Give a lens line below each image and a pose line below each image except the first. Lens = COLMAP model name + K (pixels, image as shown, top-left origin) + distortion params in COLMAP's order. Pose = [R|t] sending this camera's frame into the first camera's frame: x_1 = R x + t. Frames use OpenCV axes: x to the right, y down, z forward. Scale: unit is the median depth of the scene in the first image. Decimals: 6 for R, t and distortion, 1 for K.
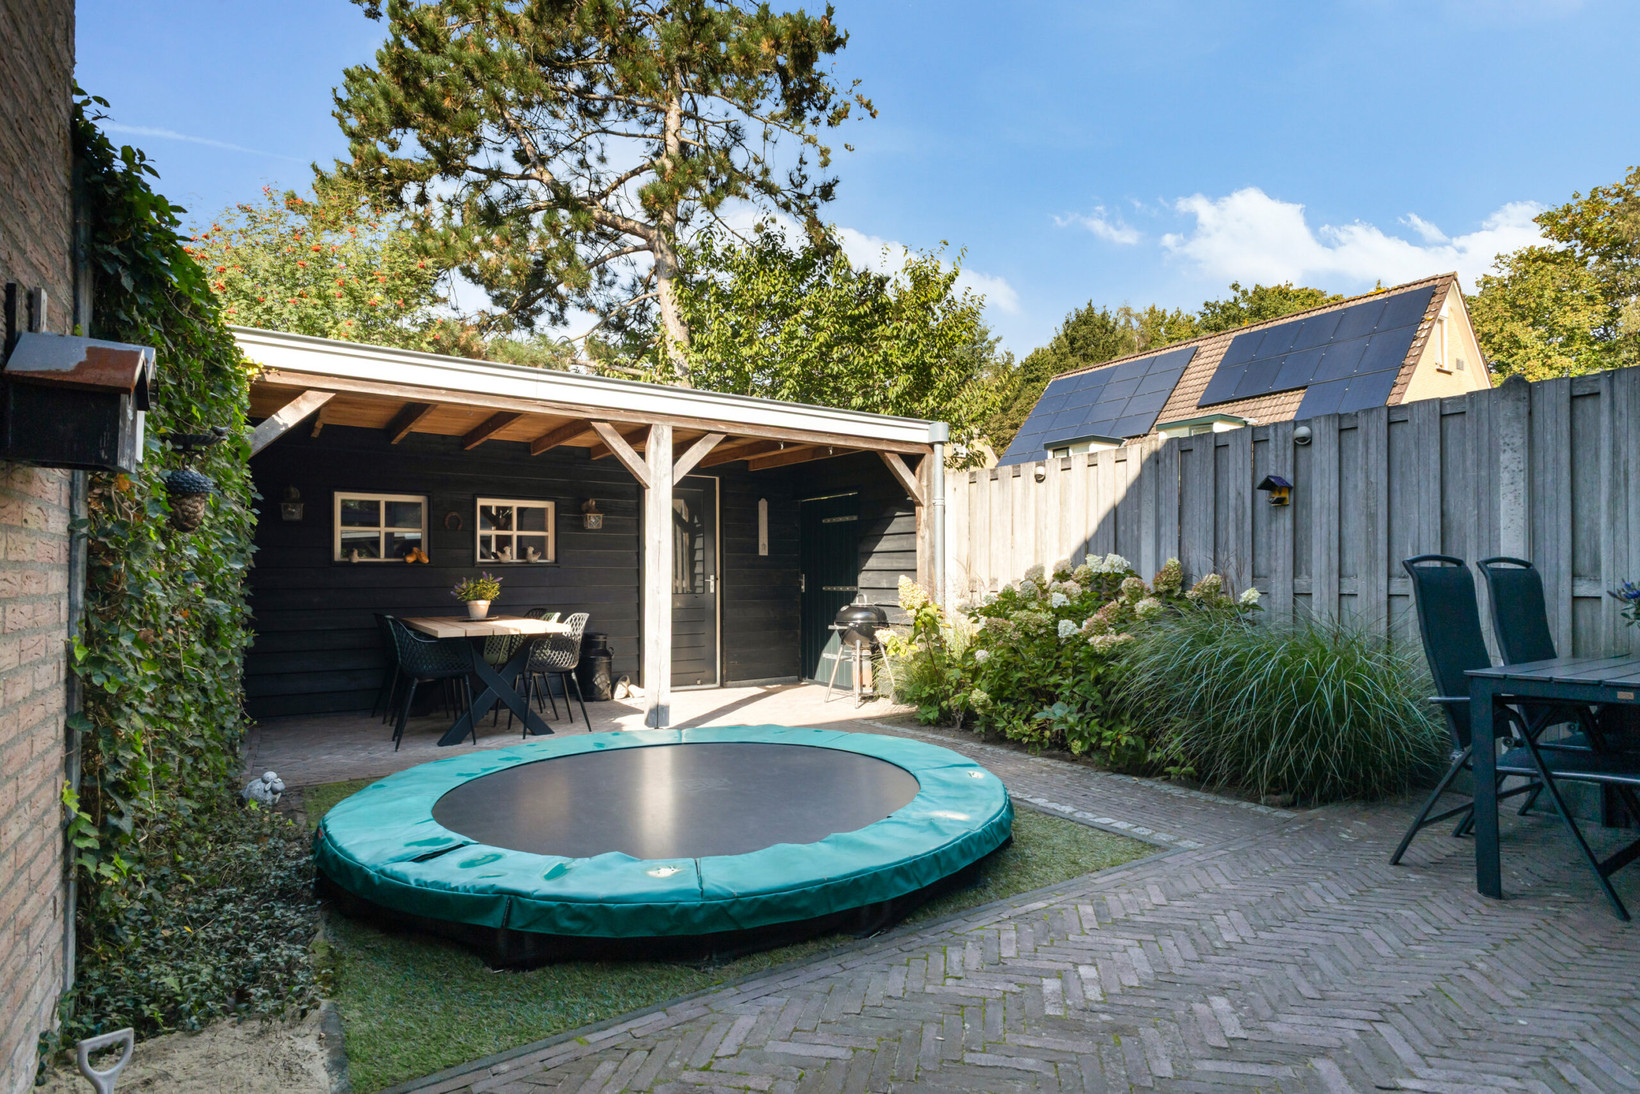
lens RADIAL K [[842.1, 0, 820.0], [0, 842.1, 547.0], [0, 0, 1]] dist [0.030501, -0.013433]
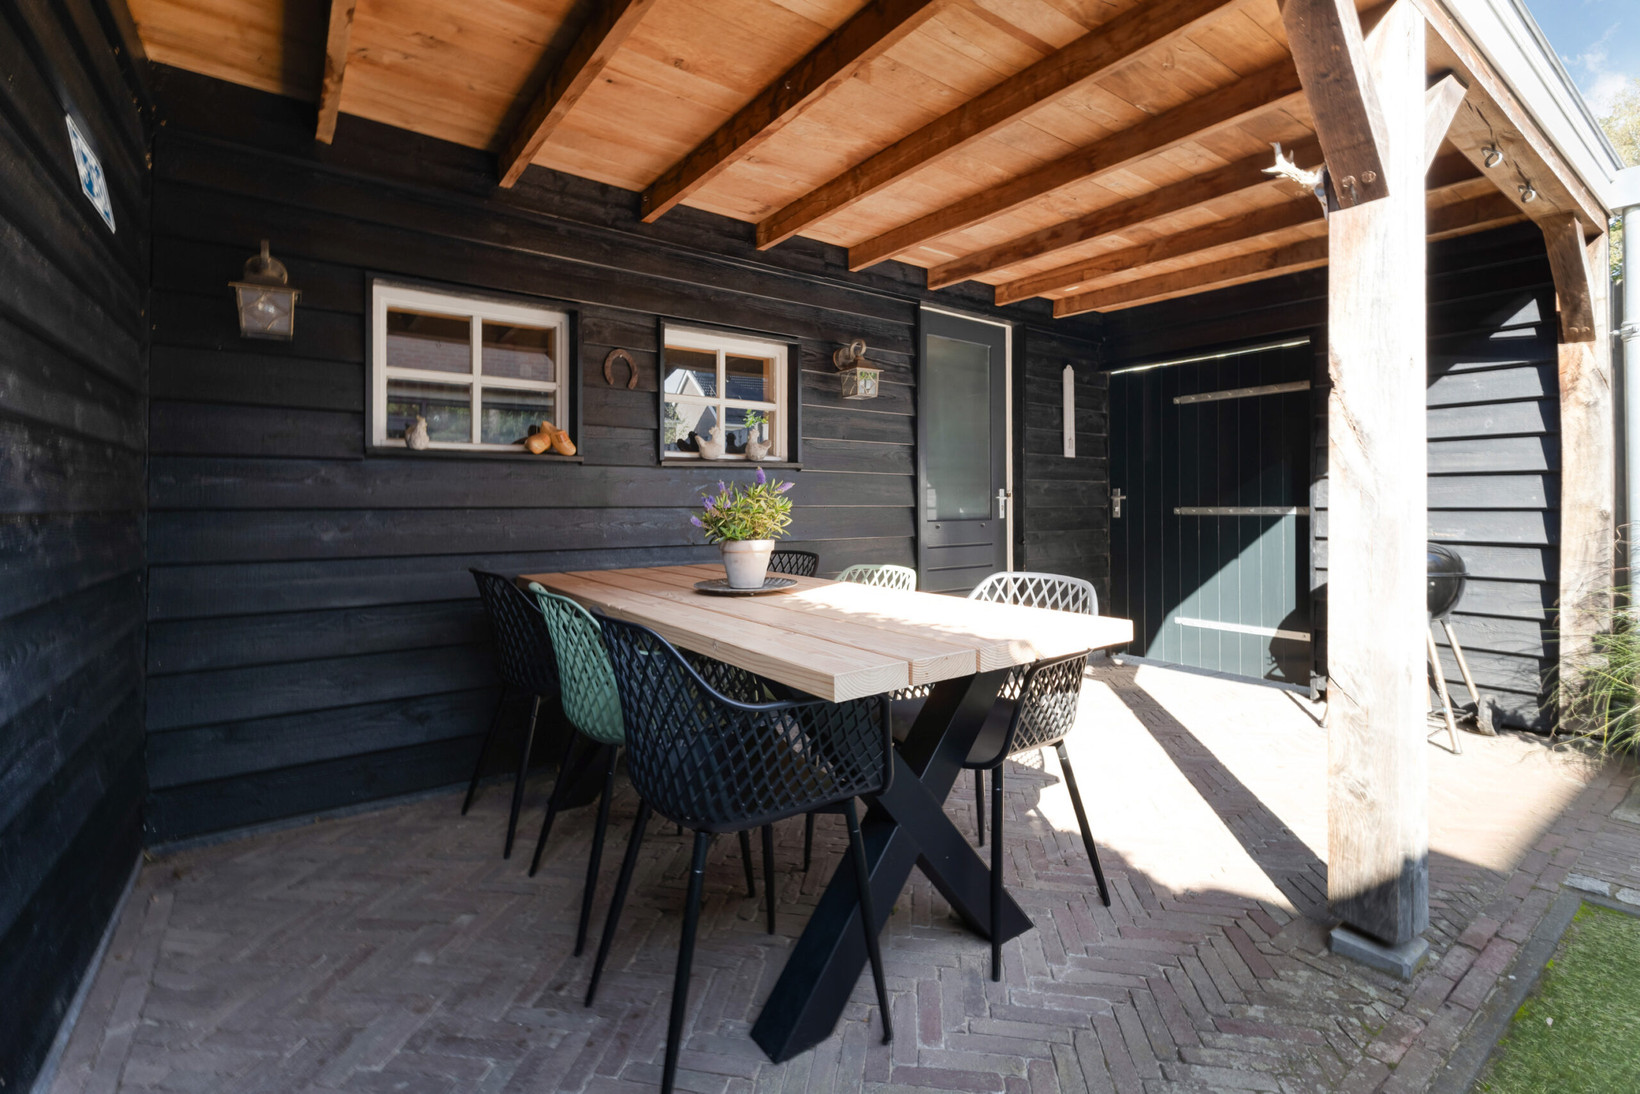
lens RADIAL K [[745.3, 0, 818.1], [0, 745.3, 497.8], [0, 0, 1]] dist [0.000773, 0.000100]
pose [[0.999219, 0.002533, 0.039443, -0.327527], [-0.003712, 0.999547, 0.029851, 0.028525], [-0.039350, -0.029974, 0.998776, 0.555135]]
